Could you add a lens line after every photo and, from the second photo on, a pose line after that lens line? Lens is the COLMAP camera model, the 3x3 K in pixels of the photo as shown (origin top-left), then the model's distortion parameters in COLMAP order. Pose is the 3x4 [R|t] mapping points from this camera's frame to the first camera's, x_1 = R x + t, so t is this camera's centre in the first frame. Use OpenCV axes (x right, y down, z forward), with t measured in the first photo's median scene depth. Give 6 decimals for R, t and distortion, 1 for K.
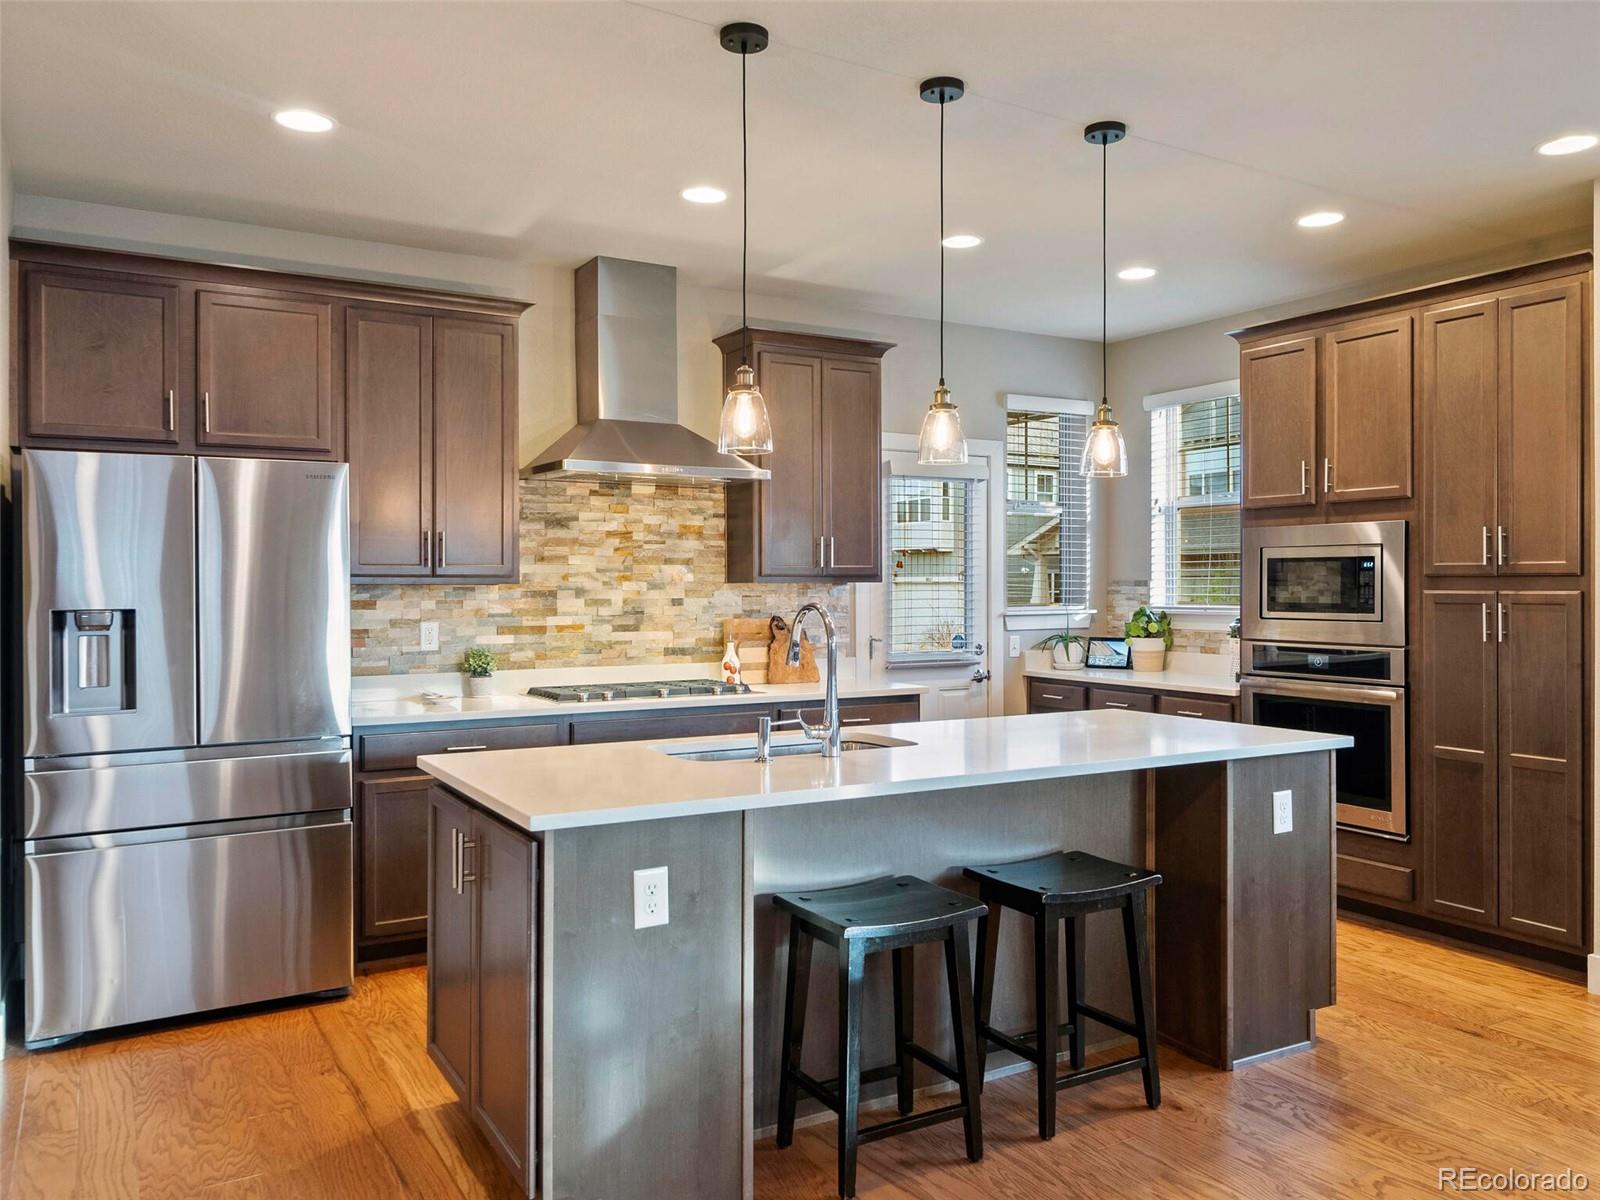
lens RADIAL K [[1179.0, 0, 797.8], [0, 1179.0, 585.9], [0, 0, 1]] dist [-0.002935, -0.006037]
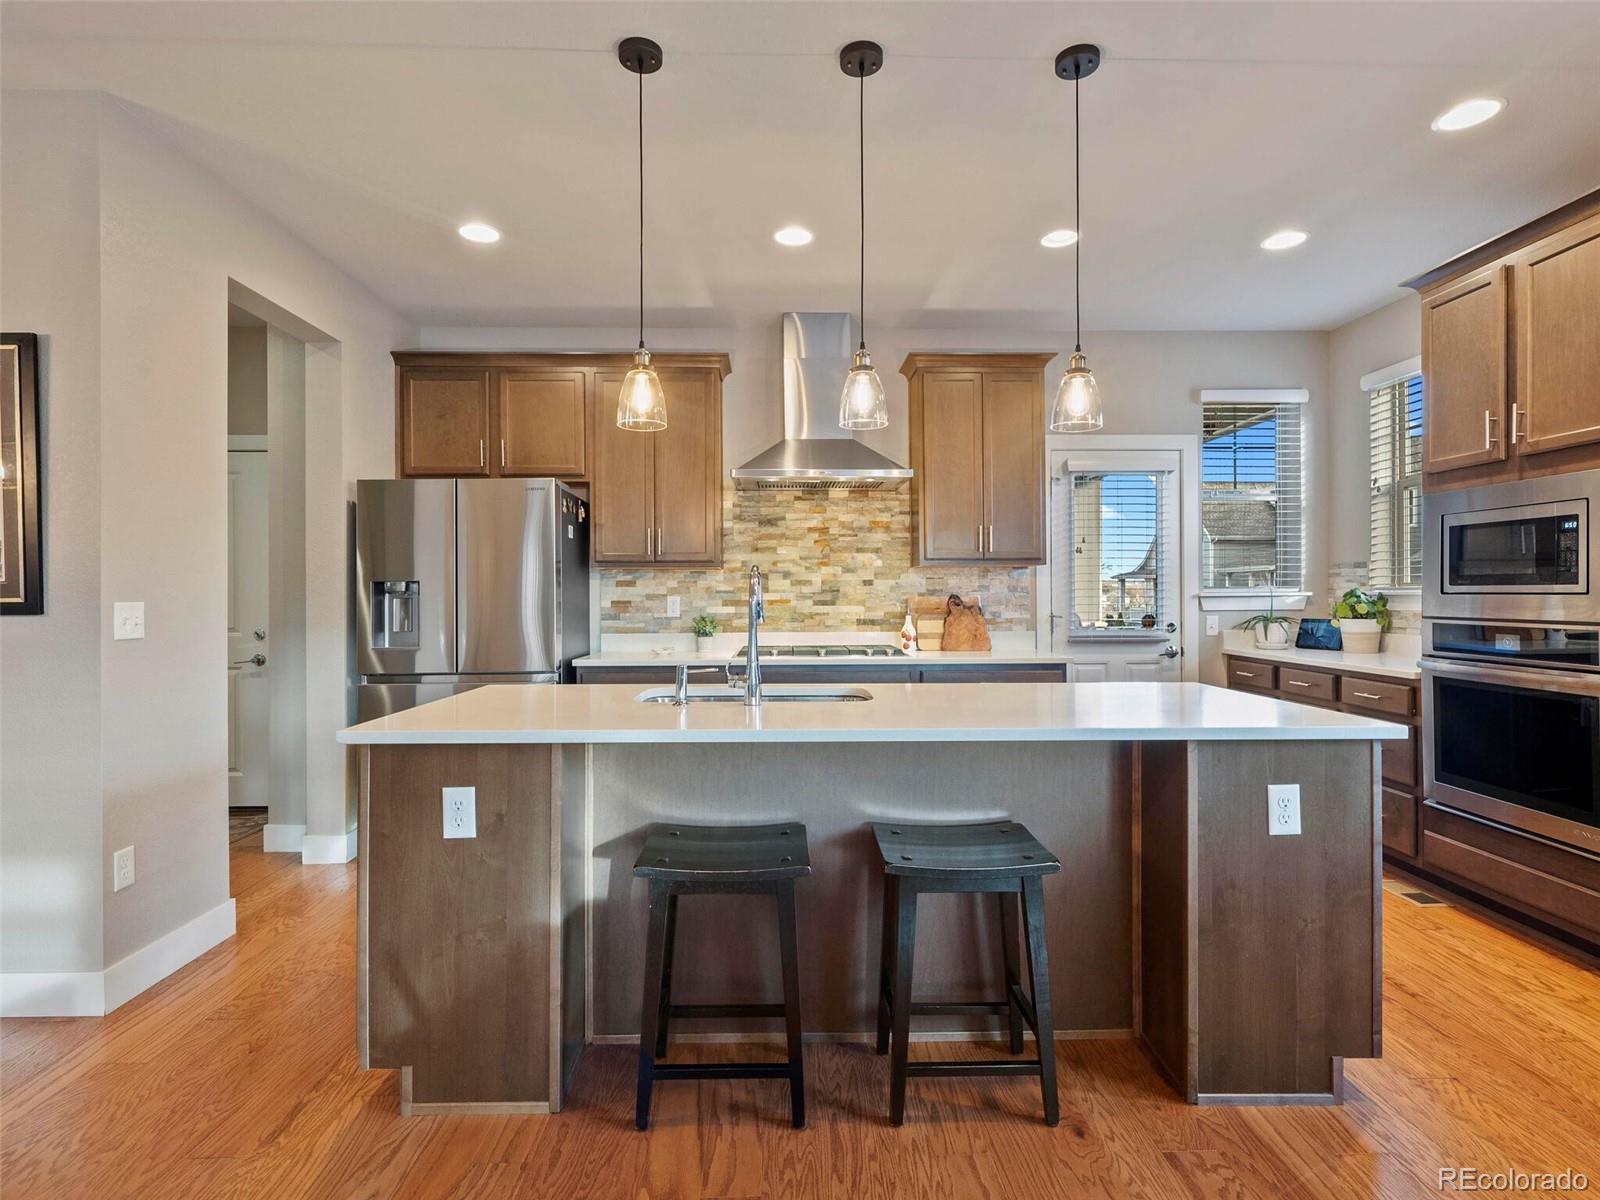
lens RADIAL K [[802.7, 0, 801.3], [0, 802.7, 594.9], [0, 0, 1]] dist [-0.003194, 0.002099]
pose [[0.878778, -0.001385, -0.477228, 0.254385], [0.002847, 0.999993, 0.002341, 0.025598], [0.477222, -0.003416, 0.878776, 0.227556]]
